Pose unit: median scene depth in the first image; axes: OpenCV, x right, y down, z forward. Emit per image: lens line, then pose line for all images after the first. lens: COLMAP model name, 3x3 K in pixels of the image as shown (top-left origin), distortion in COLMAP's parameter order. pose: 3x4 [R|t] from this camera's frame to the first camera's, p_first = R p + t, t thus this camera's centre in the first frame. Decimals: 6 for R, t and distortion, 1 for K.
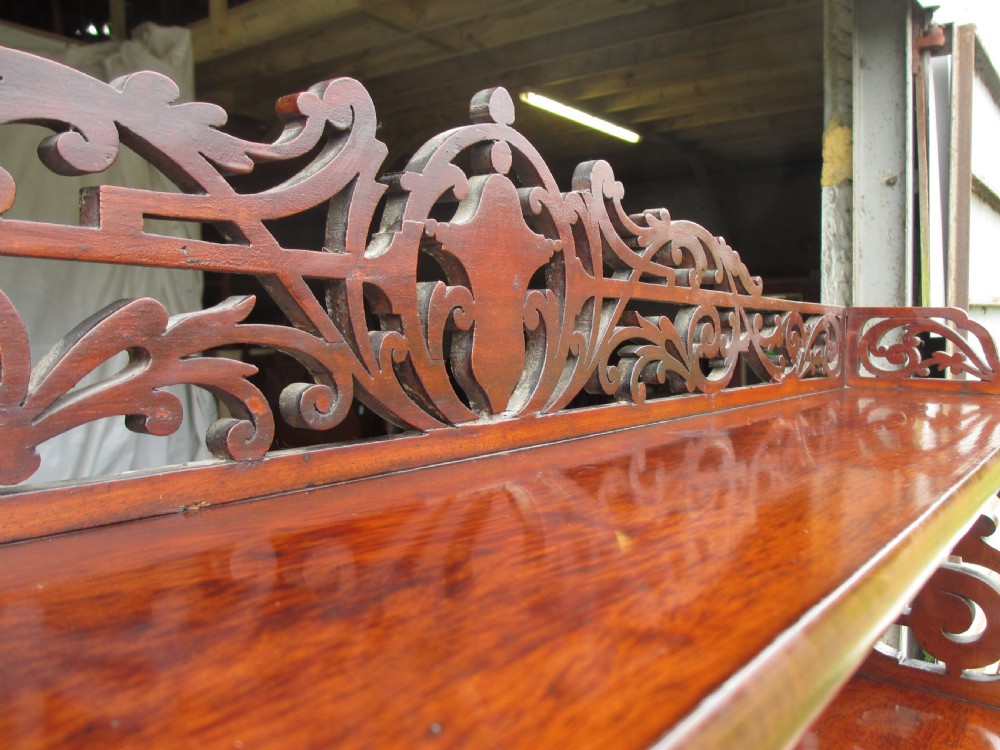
lens RADIAL K [[835.2, 0, 503.1], [0, 835.2, 366.5], [0, 0, 1]] dist [-0.032219, 0.003979]
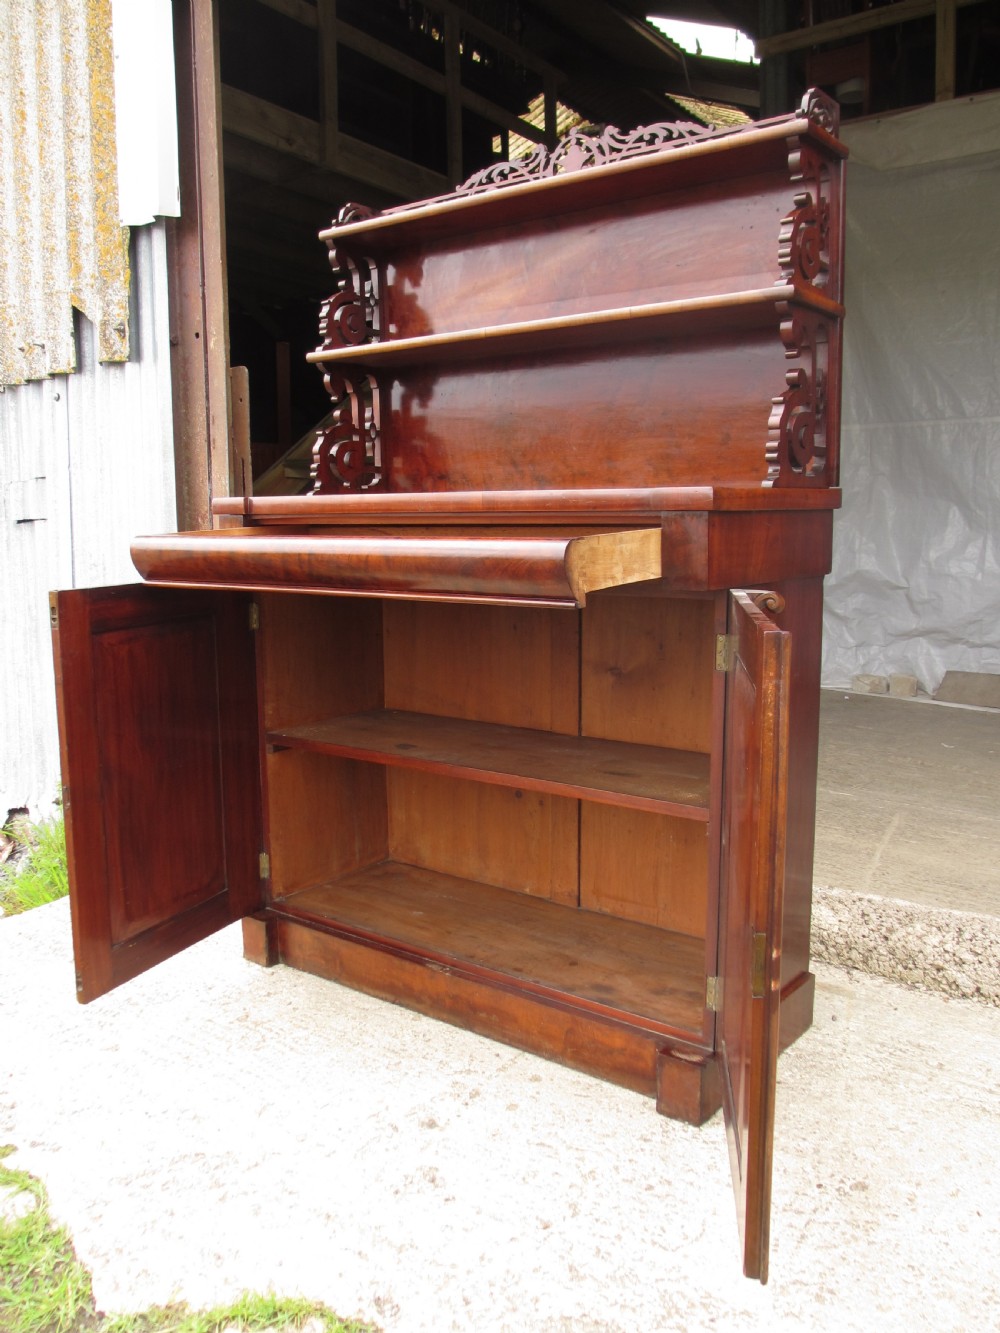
lens RADIAL K [[1085.0, 0, 493.1], [0, 1085.0, 652.0], [0, 0, 1]] dist [-0.051158, 0.016448]
pose [[-0.017396, 0.114669, -0.993251, 4.576358], [-0.039534, 0.992546, 0.115280, 1.398600], [0.999067, 0.041272, -0.012733, 0.498528]]
